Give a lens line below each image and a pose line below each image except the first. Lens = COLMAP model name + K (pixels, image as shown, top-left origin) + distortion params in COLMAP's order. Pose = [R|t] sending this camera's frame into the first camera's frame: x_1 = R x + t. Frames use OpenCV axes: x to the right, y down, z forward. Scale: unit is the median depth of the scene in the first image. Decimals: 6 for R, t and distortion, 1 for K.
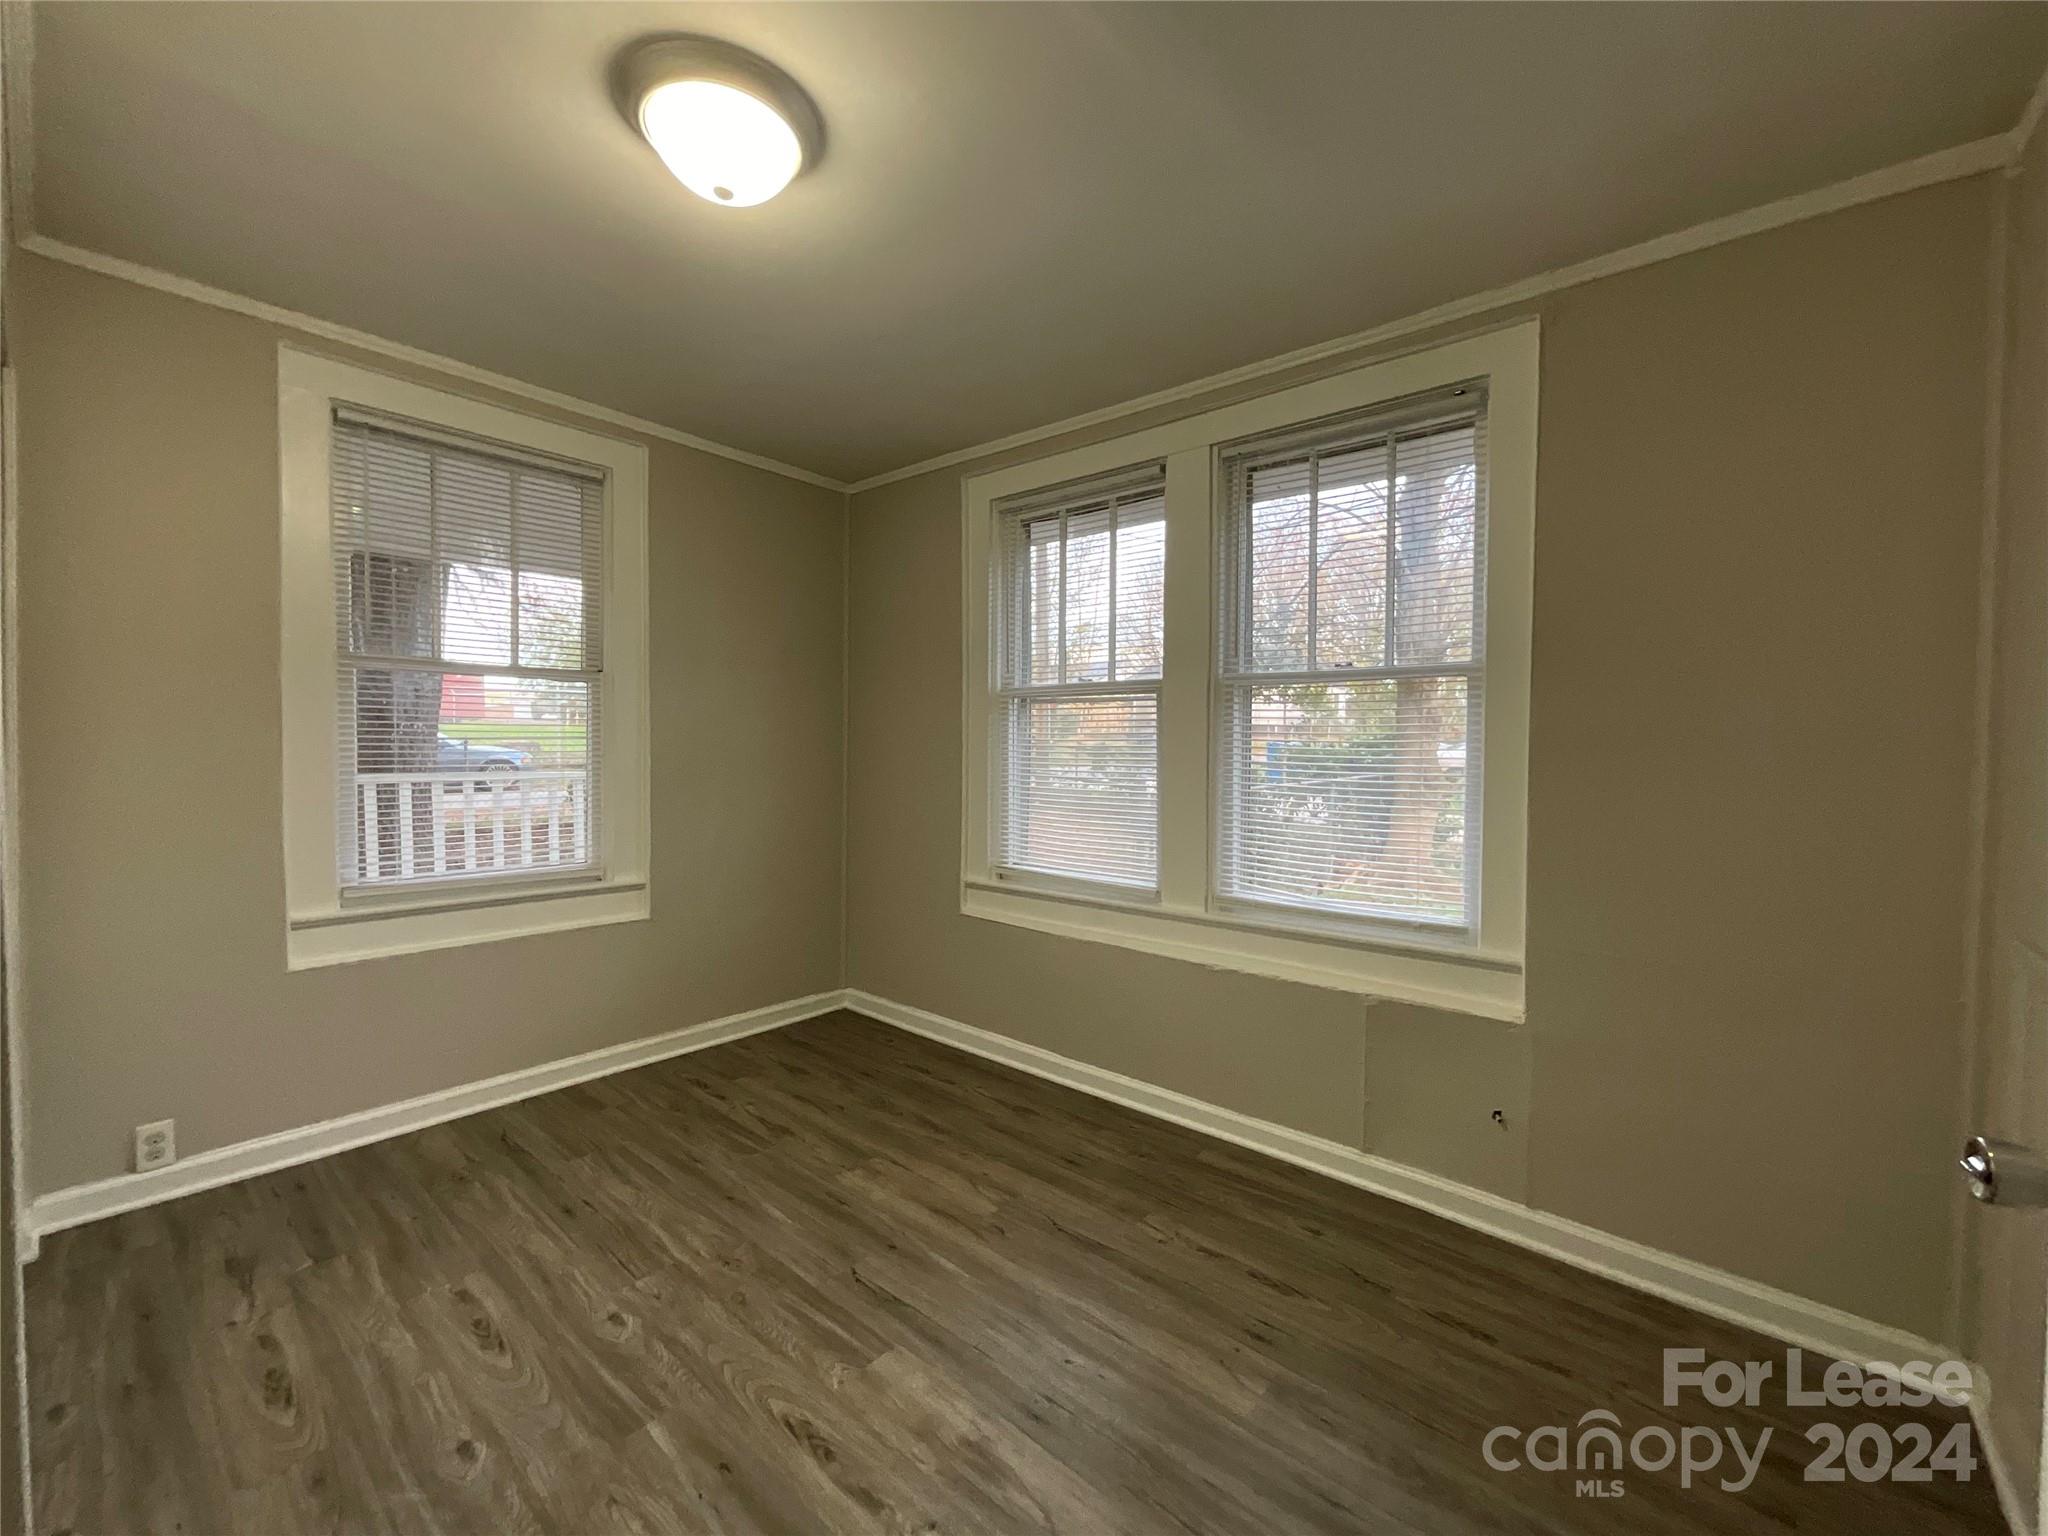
lens RADIAL K [[833.6, 0, 1038.4], [0, 833.6, 756.0], [0, 0, 1]] dist [0.003834, 0.000817]
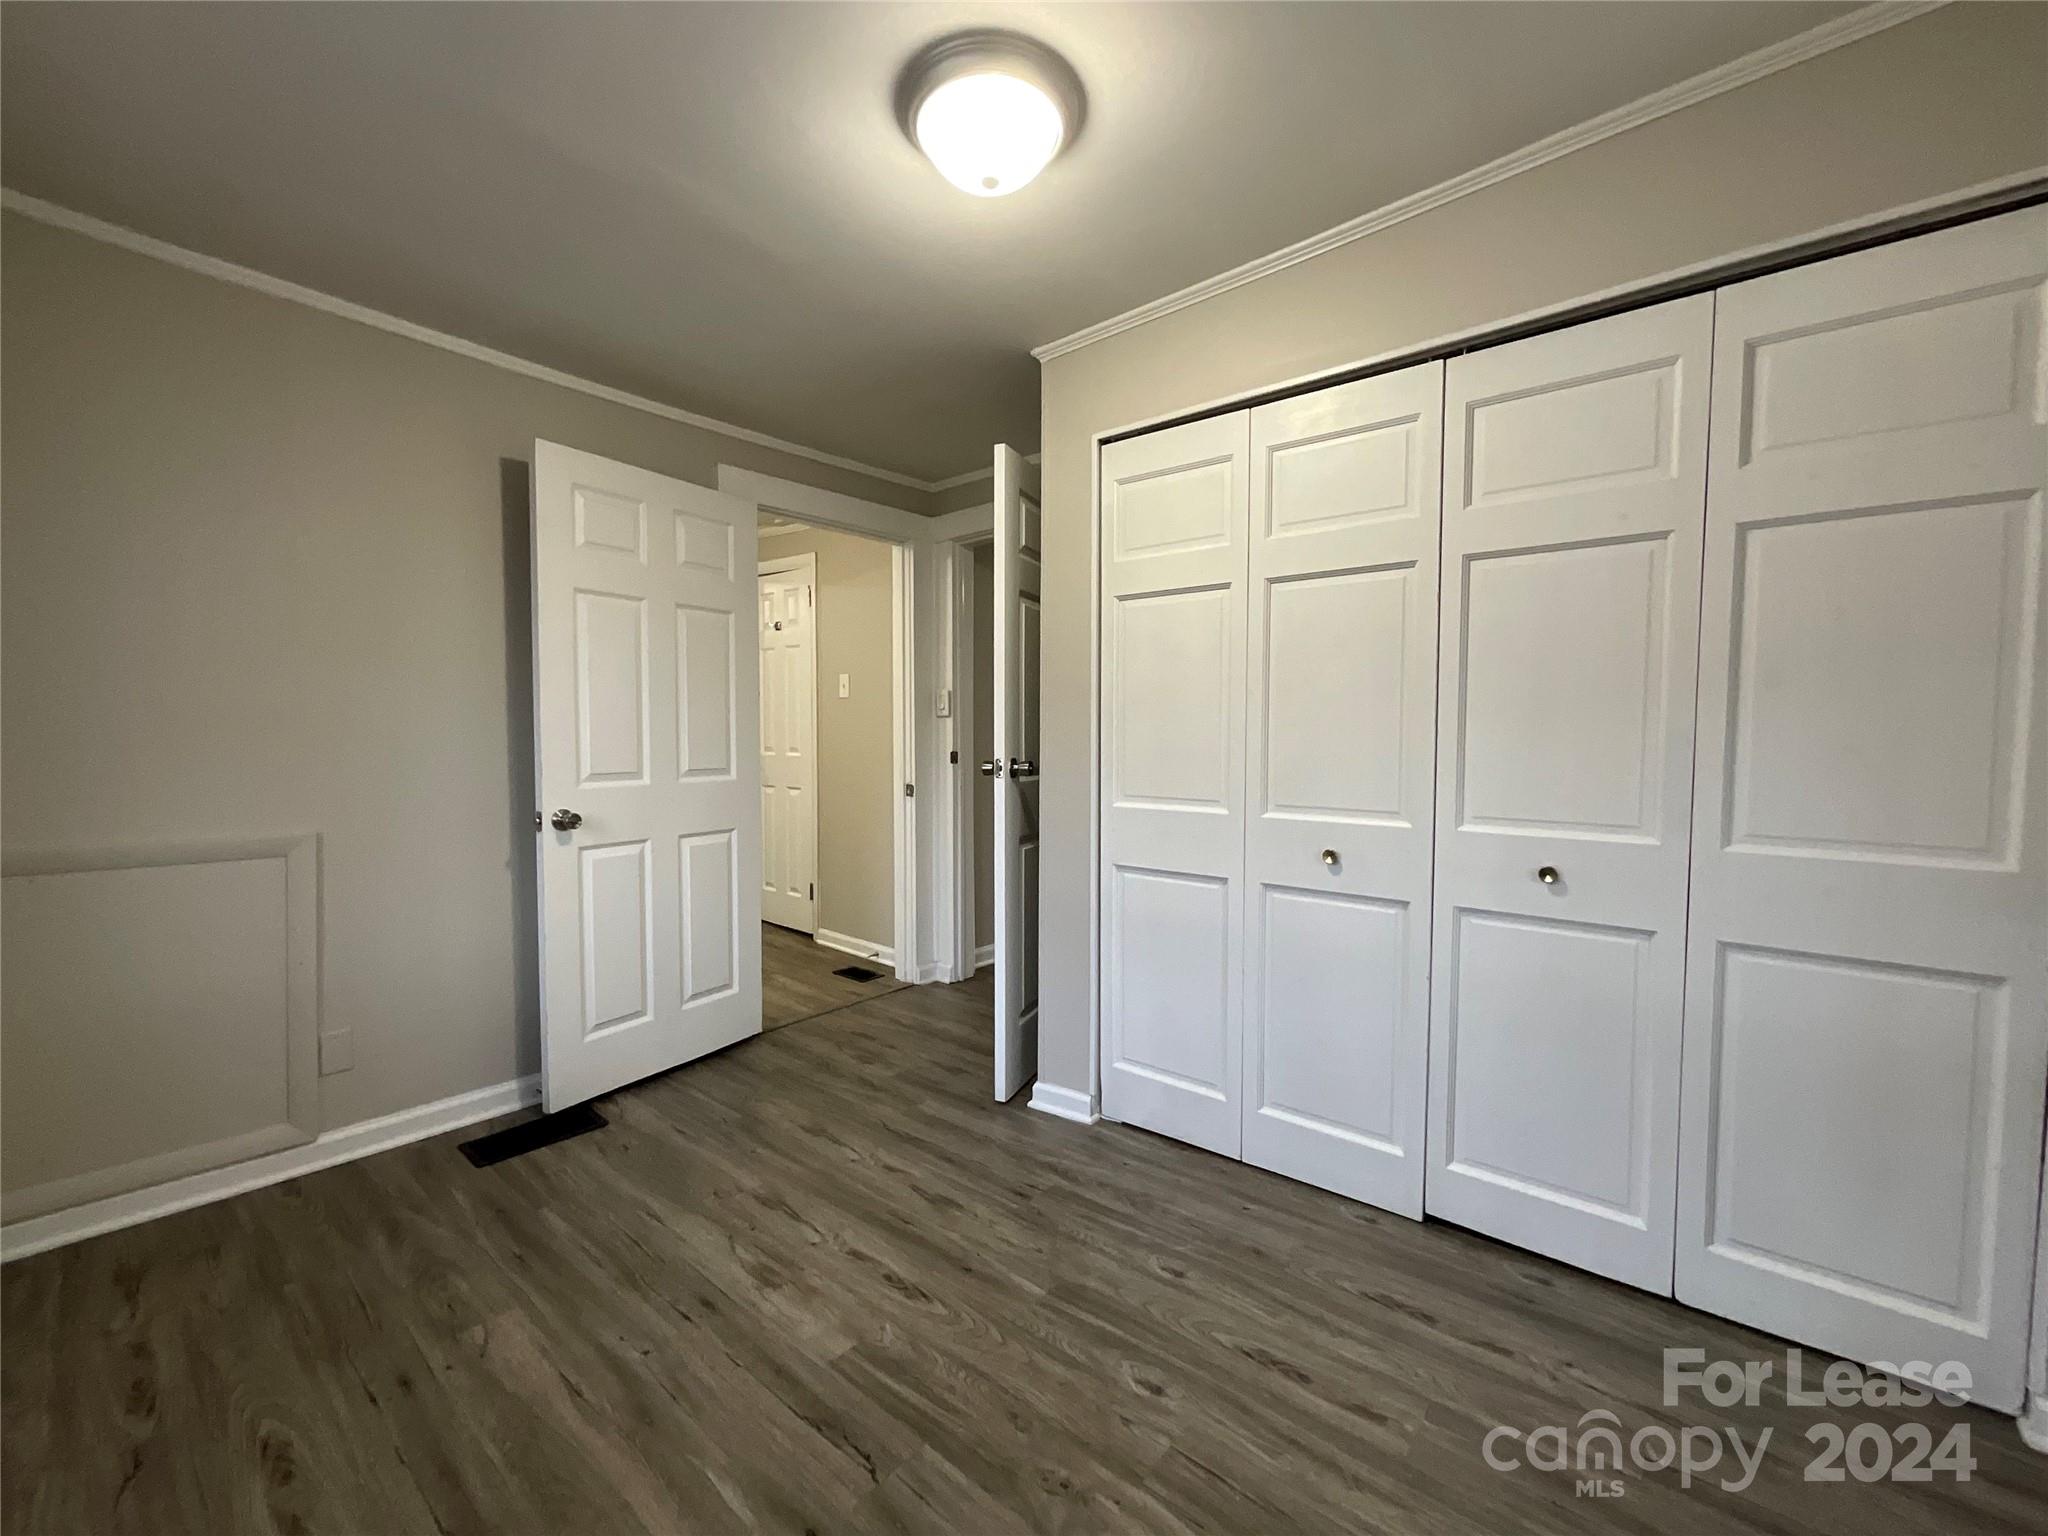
lens RADIAL K [[833.6, 0, 1032.2], [0, 833.6, 777.4], [0, 0, 1]] dist [0.003834, 0.000817]
pose [[-0.999947, -0.009024, 0.004975, -0.403339], [-0.008648, 0.997434, 0.071071, -0.002138], [-0.005604, 0.071024, -0.997459, 1.900388]]
